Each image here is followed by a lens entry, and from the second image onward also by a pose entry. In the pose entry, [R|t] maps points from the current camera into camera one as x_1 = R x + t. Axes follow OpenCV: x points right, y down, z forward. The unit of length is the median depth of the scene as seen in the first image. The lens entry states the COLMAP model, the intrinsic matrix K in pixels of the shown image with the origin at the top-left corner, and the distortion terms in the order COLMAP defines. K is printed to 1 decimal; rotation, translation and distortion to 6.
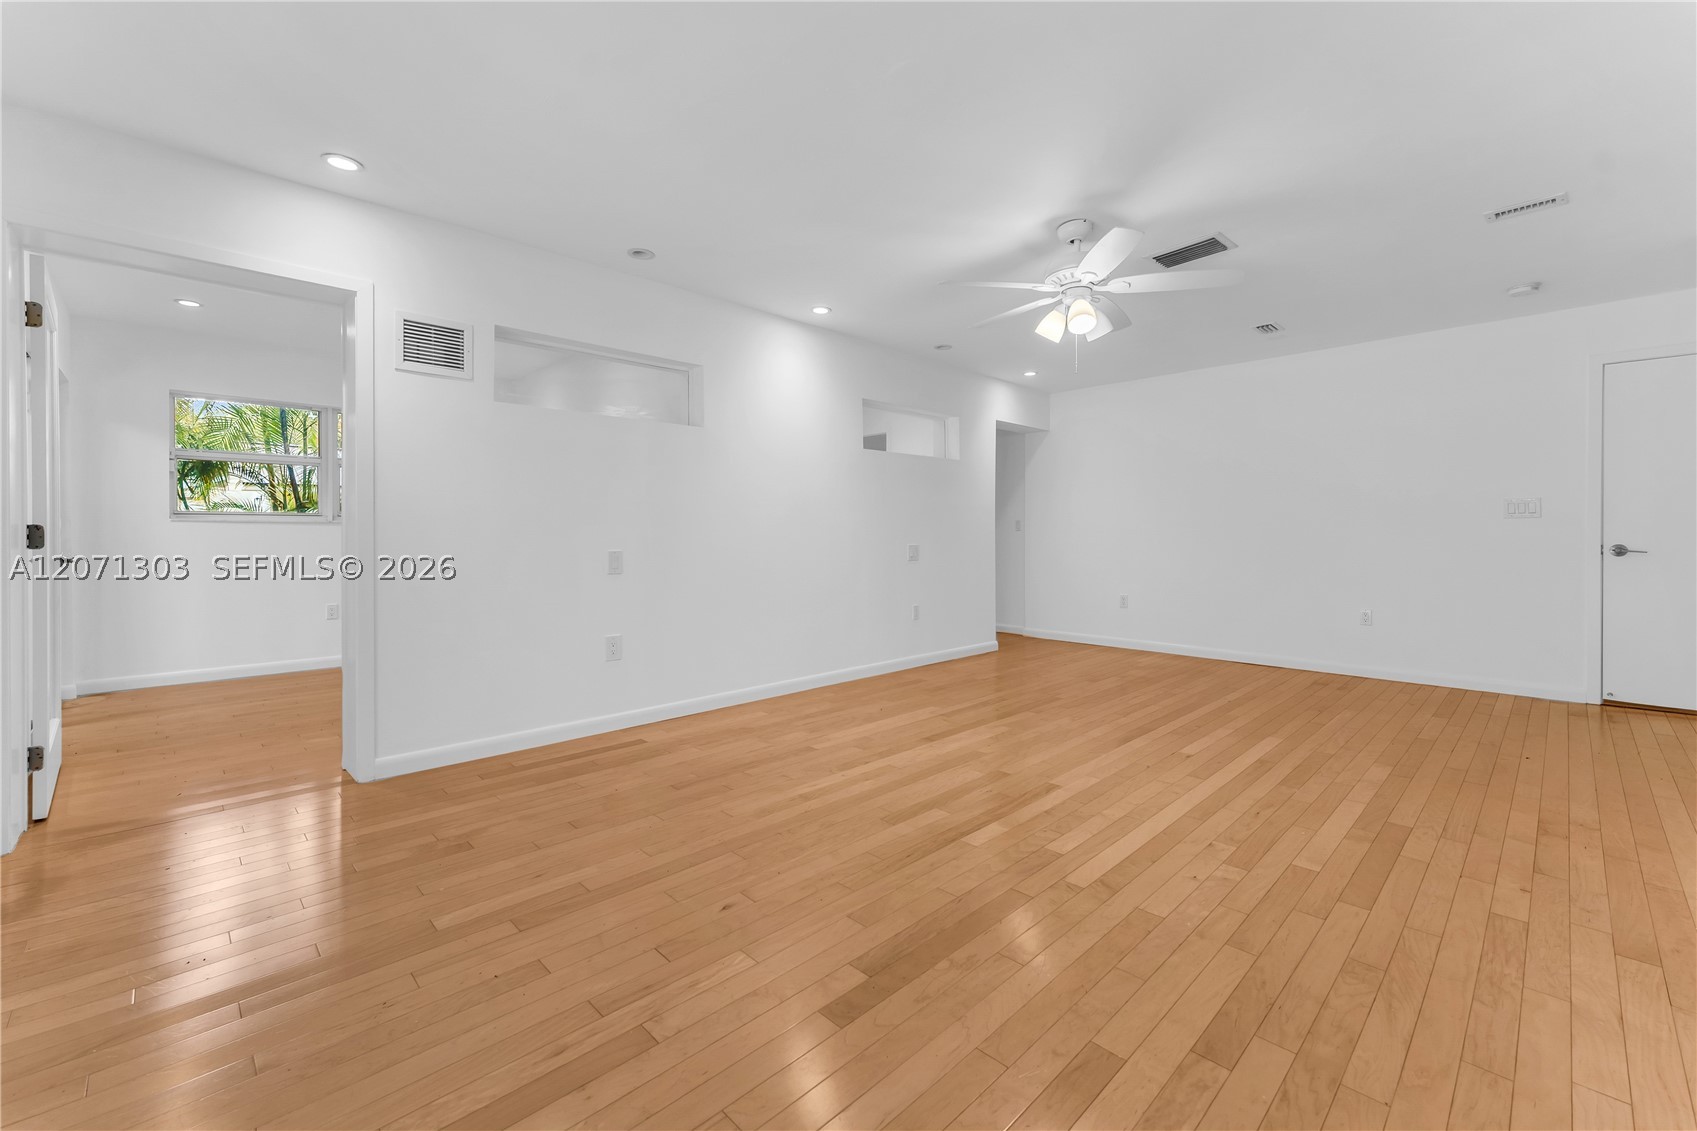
lens RADIAL K [[703.5, 0, 849.5], [0, 703.5, 538.8], [0, 0, 1]] dist [0.009106, -0.000239]
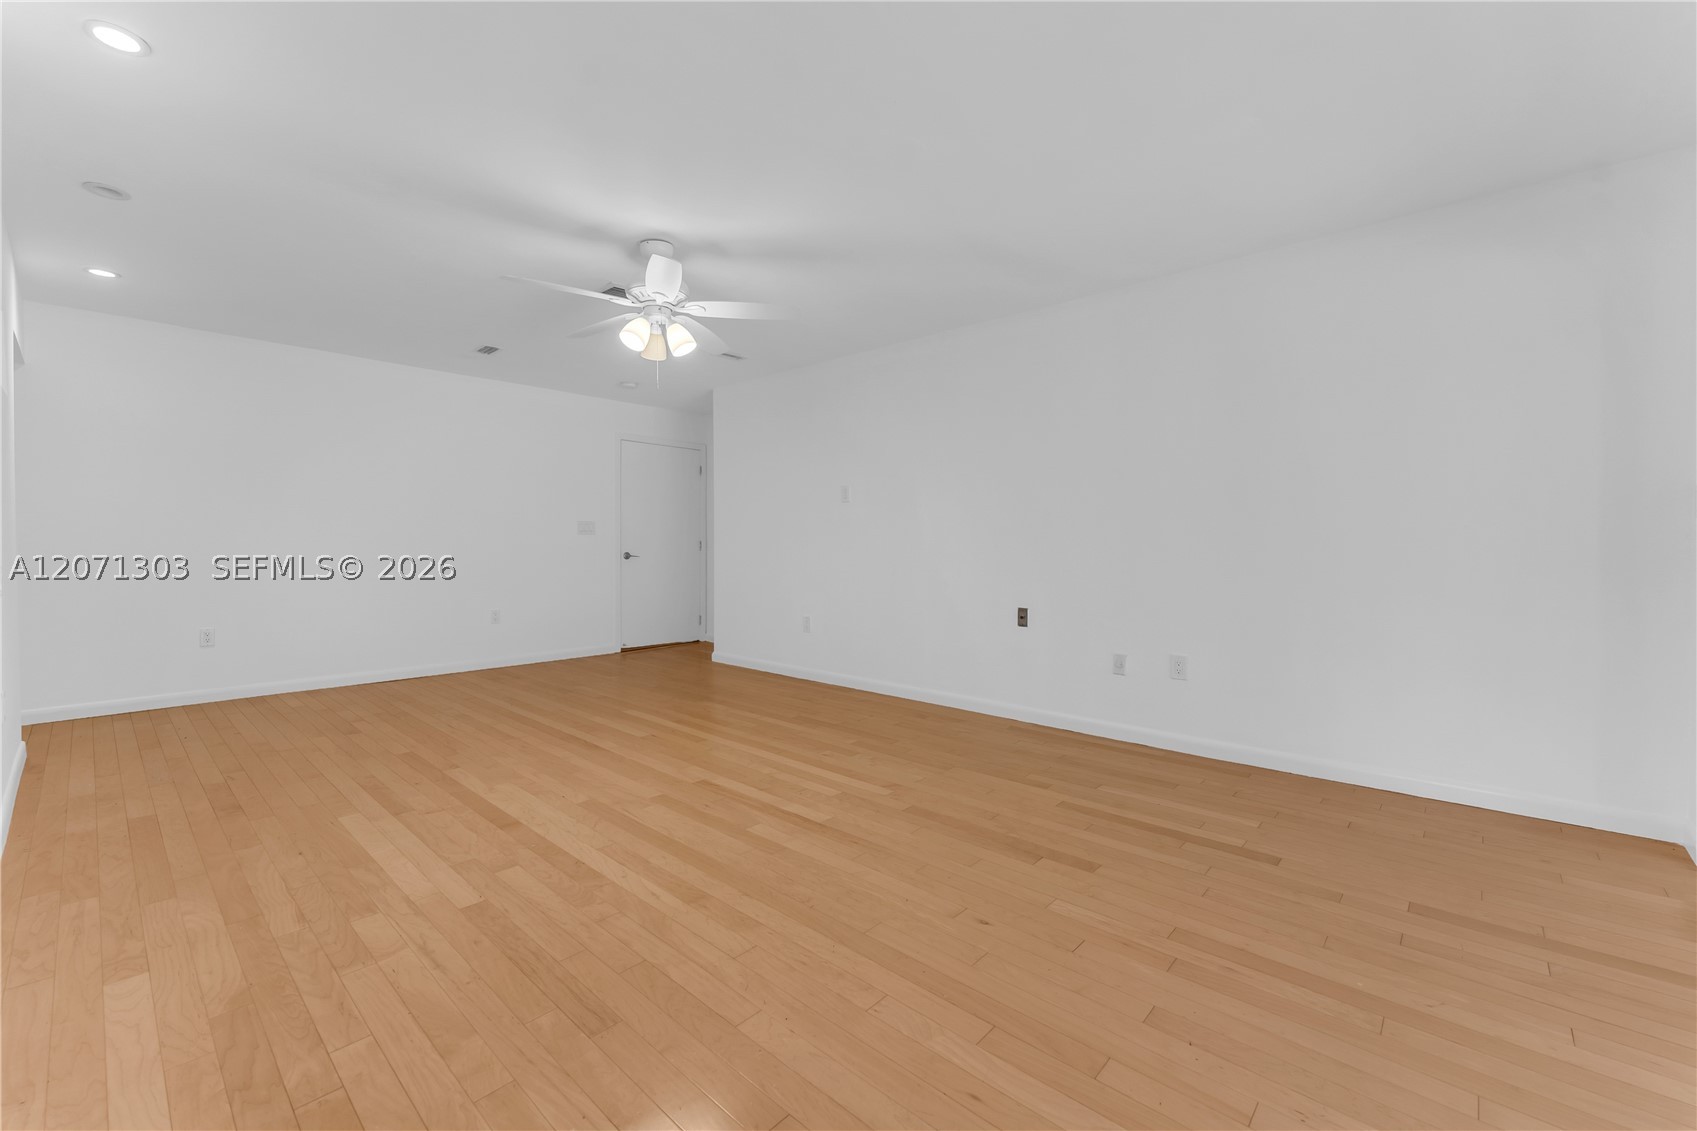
lens RADIAL K [[671.7, 0, 865.6], [0, 671.7, 521.6], [0, 0, 1]] dist [0.000384, -0.000056]
pose [[-0.066887, 0.038382, 0.997022, -0.810785], [0.002134, 0.999263, -0.038325, -0.001918], [-0.997758, -0.000436, -0.066919, 0.888313]]
